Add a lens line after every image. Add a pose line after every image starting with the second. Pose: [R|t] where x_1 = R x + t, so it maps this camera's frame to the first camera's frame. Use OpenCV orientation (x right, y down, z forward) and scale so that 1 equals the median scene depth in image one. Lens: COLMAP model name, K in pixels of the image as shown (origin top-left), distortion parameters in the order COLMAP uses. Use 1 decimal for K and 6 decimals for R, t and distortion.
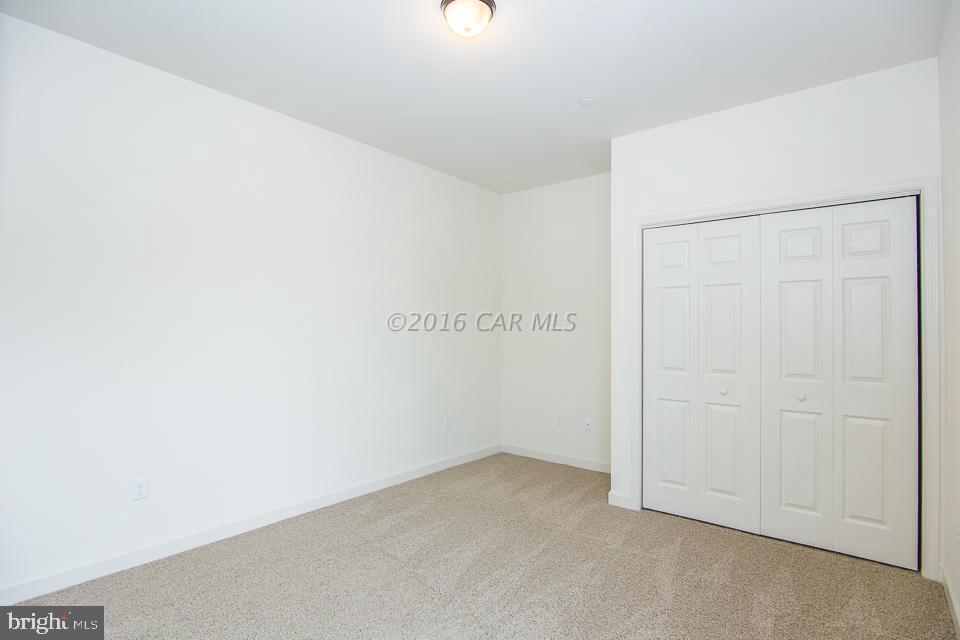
lens RADIAL K [[482.8, 0, 480.6], [0, 482.8, 324.9], [0, 0, 1]] dist [-0.000896, -0.000462]
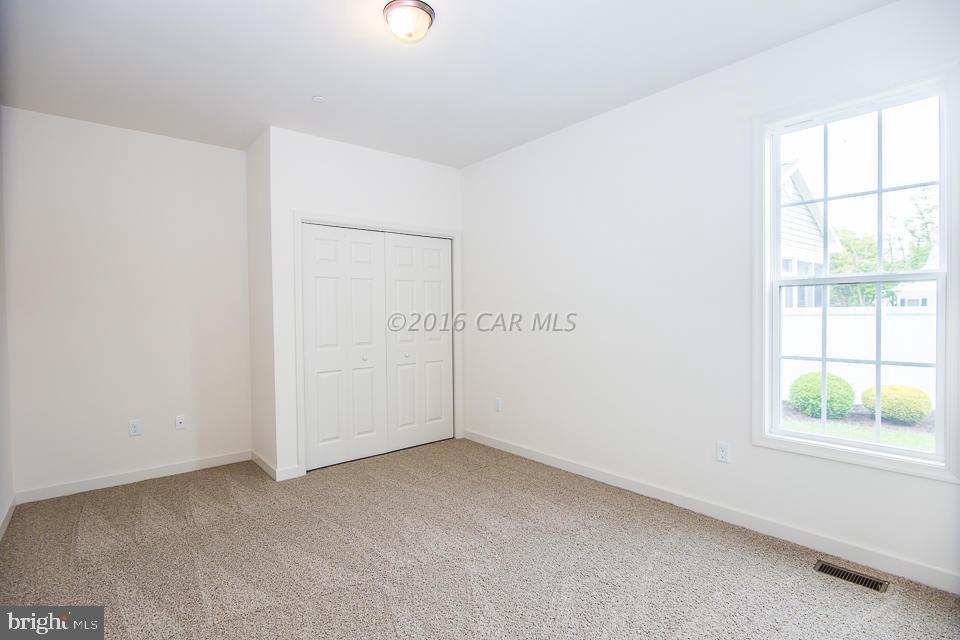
lens RADIAL K [[467.2, 0, 479.5], [0, 467.2, 321.2], [0, 0, 1]] dist [-0.018427, -0.000685]
pose [[0.196758, -0.031758, 0.979938, -0.658084], [0.002061, 0.999486, 0.031977, -0.005820], [-0.980450, -0.004272, 0.196723, 0.404888]]
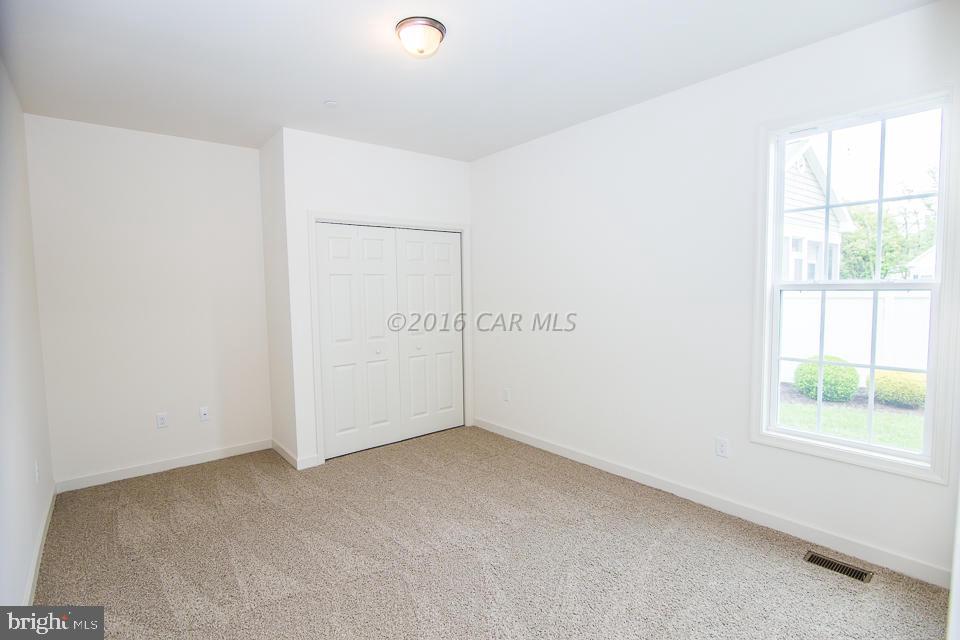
lens RADIAL K [[467.2, 0, 479.5], [0, 467.2, 321.2], [0, 0, 1]] dist [-0.018427, -0.000685]
pose [[0.211286, -0.082176, 0.973964, -0.692364], [0.006722, 0.996558, 0.082624, -0.055181], [-0.977401, -0.010910, 0.211112, 0.404008]]
